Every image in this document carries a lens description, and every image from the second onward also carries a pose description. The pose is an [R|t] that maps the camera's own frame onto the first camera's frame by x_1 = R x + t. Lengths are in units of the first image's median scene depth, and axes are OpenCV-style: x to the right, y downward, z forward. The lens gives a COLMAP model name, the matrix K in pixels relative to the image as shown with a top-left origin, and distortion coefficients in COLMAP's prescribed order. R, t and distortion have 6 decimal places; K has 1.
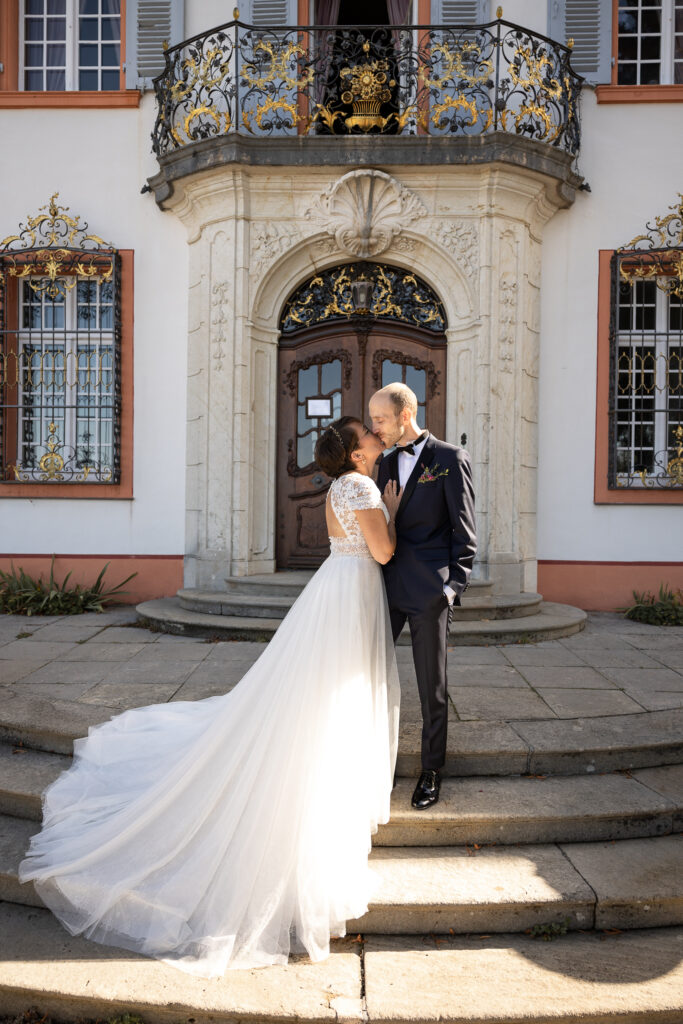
lens RADIAL K [[682.6, 0, 341.5], [0, 682.6, 512.0], [0, 0, 1]] dist [0.005980, -0.001848]
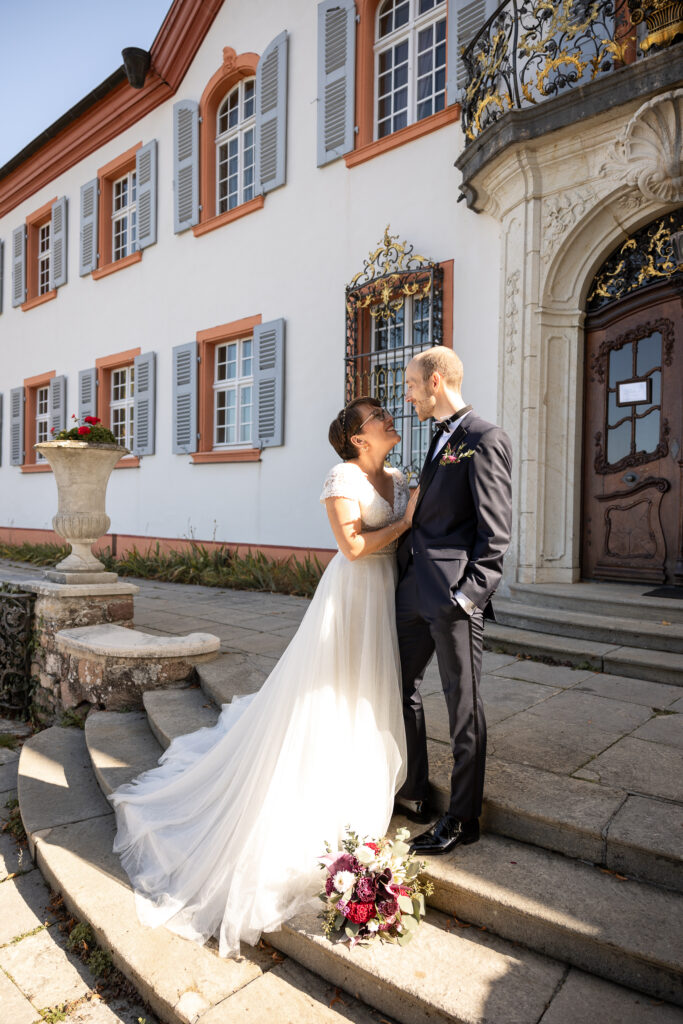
lens RADIAL K [[681.3, 0, 343.8], [0, 681.3, 516.4], [0, 0, 1]] dist [-0.000109, 0.001402]
pose [[0.751993, 0.007267, -0.659131, 0.273775], [-0.012810, 0.999912, -0.003591, 0.009456], [0.659046, 0.011144, 0.752020, 0.137759]]
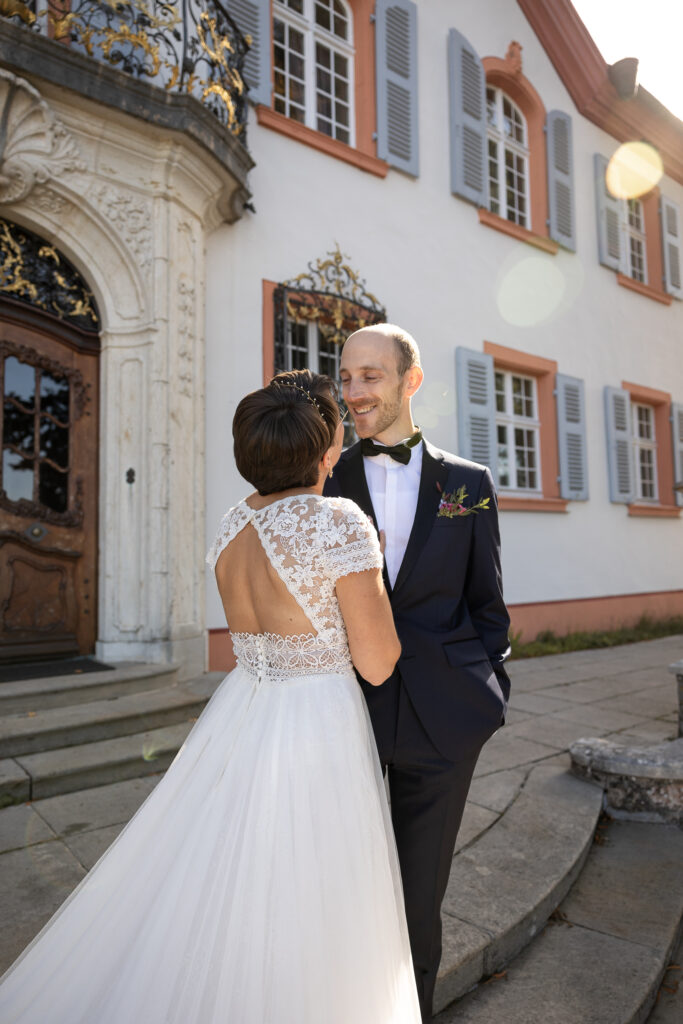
lens RADIAL K [[681.3, 0, 343.8], [0, 681.3, 516.4], [0, 0, 1]] dist [-0.000109, 0.001402]
pose [[0.766528, 0.019802, 0.641905, -0.124718], [0.031718, 0.997137, -0.068637, -0.003637], [-0.641427, 0.072972, 0.763706, 0.287080]]
